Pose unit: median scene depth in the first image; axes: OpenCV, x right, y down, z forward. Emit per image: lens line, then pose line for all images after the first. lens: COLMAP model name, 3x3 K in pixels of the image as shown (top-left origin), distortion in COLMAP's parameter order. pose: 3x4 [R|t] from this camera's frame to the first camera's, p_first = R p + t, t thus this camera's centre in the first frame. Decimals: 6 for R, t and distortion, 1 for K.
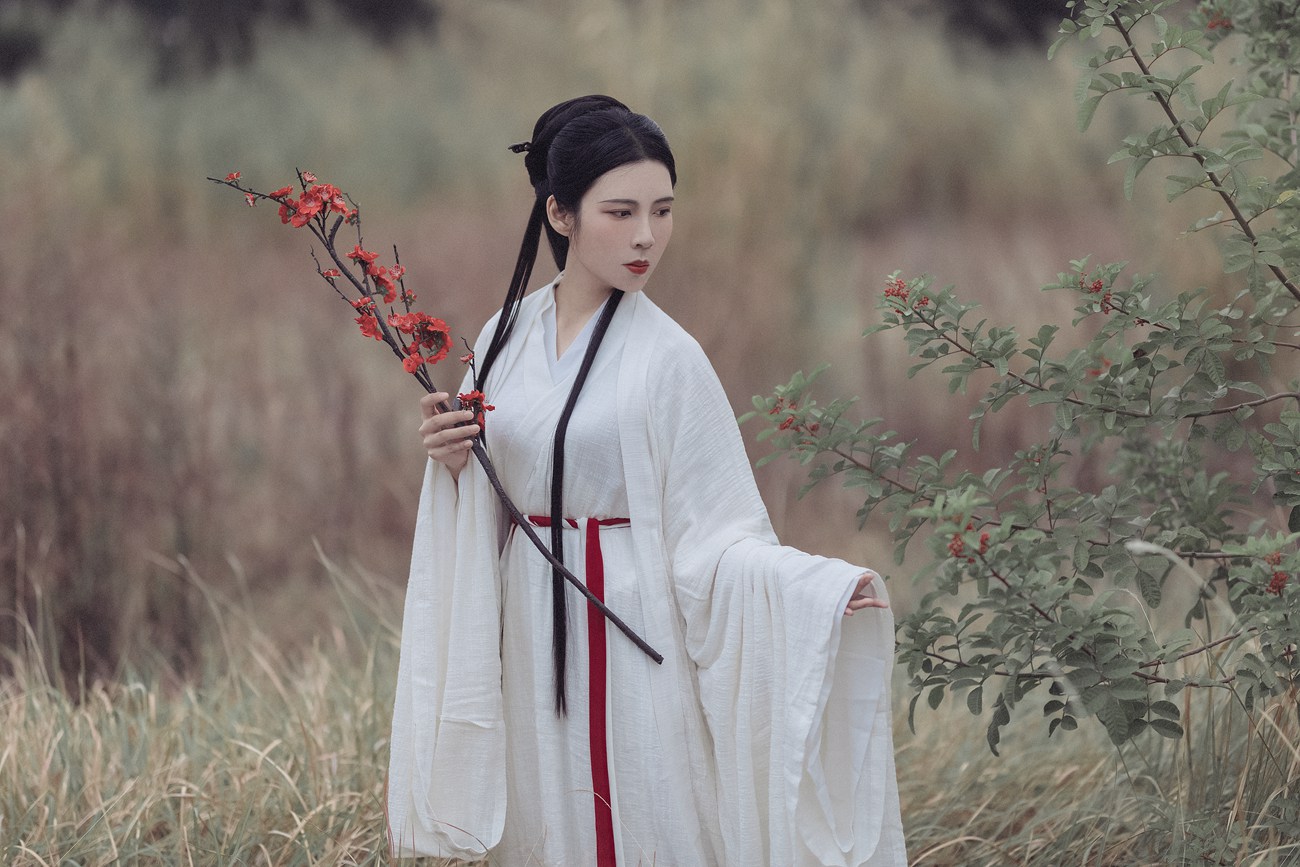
lens RADIAL K [[3112.1, 0, 657.8], [0, 3112.1, 440.7], [0, 0, 1]] dist [0.068543, 0.000000]
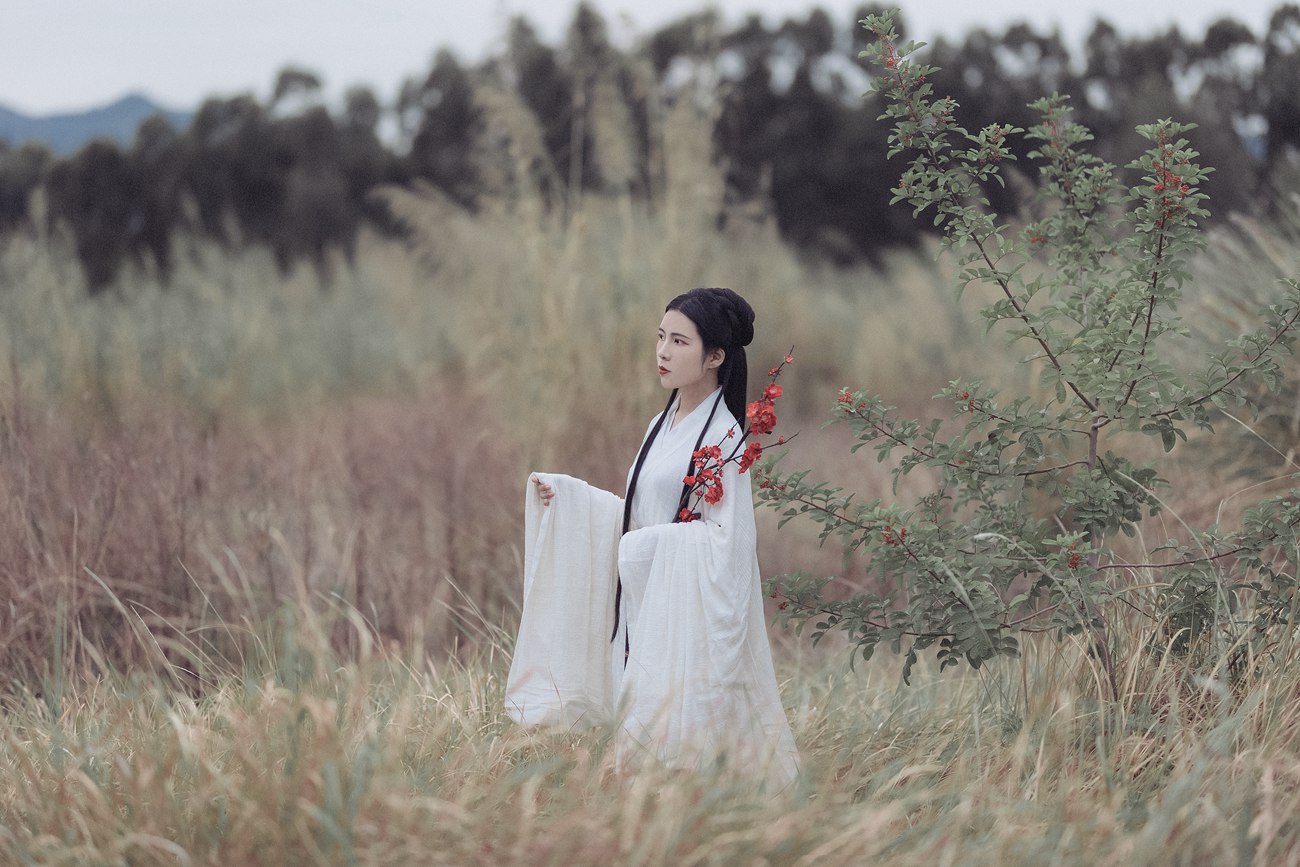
lens RADIAL K [[3112.1, 0, 643.3], [0, 3112.1, 427.9], [0, 0, 1]] dist [0.068543, 0.000000]
pose [[0.999016, -0.004507, 0.044127, -0.103522], [0.007722, 0.997304, -0.072967, 0.086713], [-0.043679, 0.073236, 0.996358, -0.641363]]
